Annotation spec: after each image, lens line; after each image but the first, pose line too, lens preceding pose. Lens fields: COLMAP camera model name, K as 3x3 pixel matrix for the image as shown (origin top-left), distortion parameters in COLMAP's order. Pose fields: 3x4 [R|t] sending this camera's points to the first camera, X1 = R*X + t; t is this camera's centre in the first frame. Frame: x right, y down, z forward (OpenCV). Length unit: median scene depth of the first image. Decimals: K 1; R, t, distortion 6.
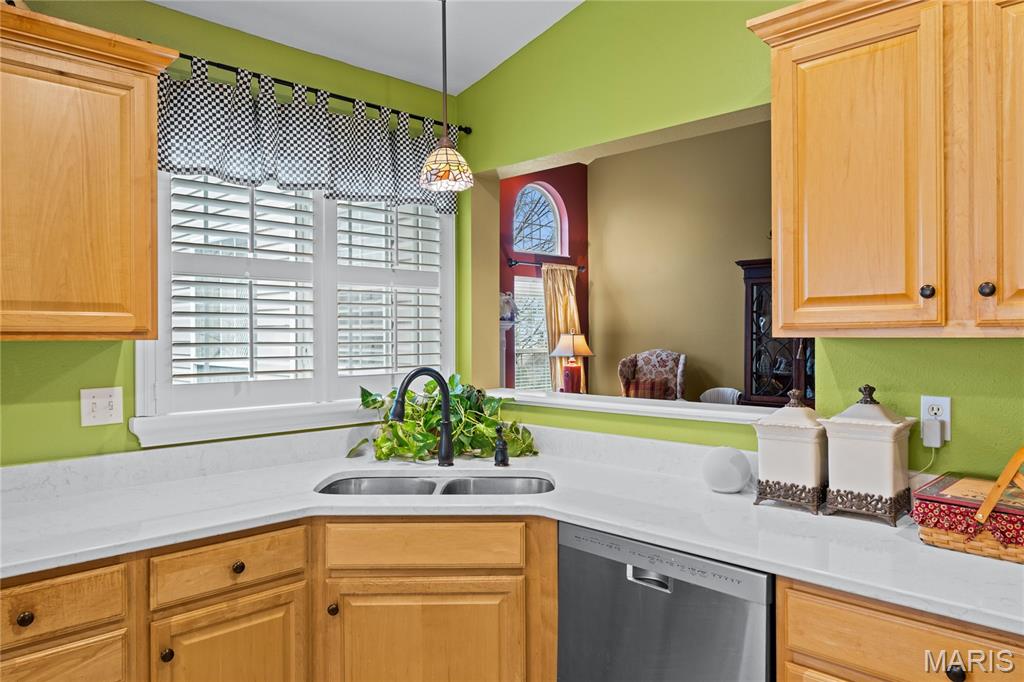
lens RADIAL K [[701.3, 0, 511.8], [0, 701.3, 335.7], [0, 0, 1]] dist [-0.003119, 0.002956]
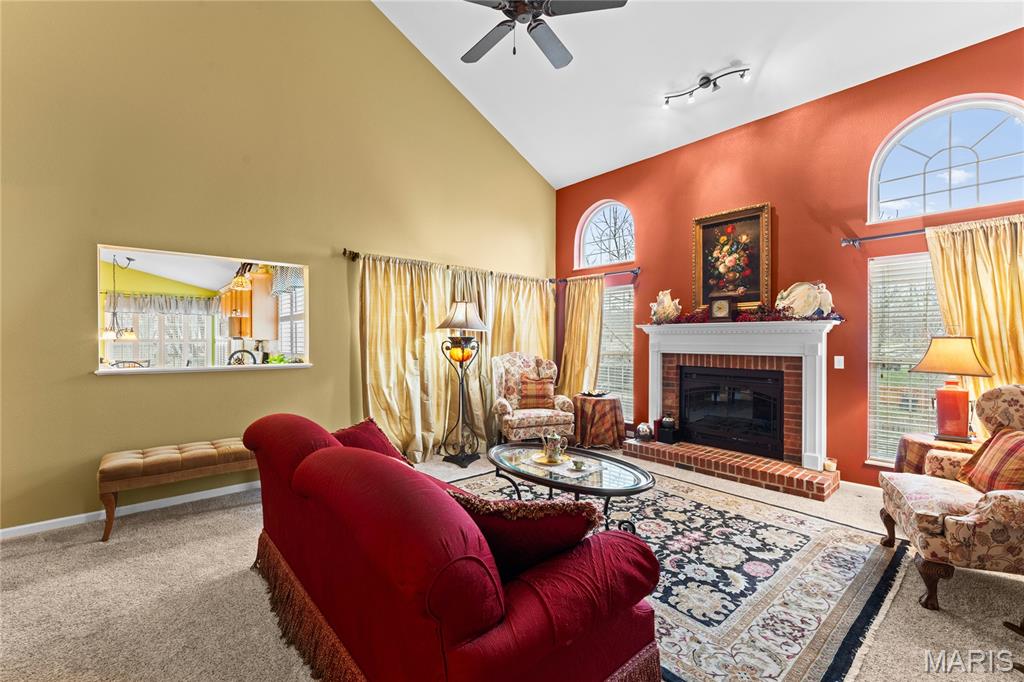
lens RADIAL K [[432.2, 0, 512.0], [0, 432.2, 341.0], [0, 0, 1]] dist [-0.000230, -0.000098]
pose [[-0.063421, 0.008945, -0.997947, 2.057168], [0.001607, 0.999959, 0.008861, -0.009602], [0.997986, -0.001042, -0.063433, 2.779096]]
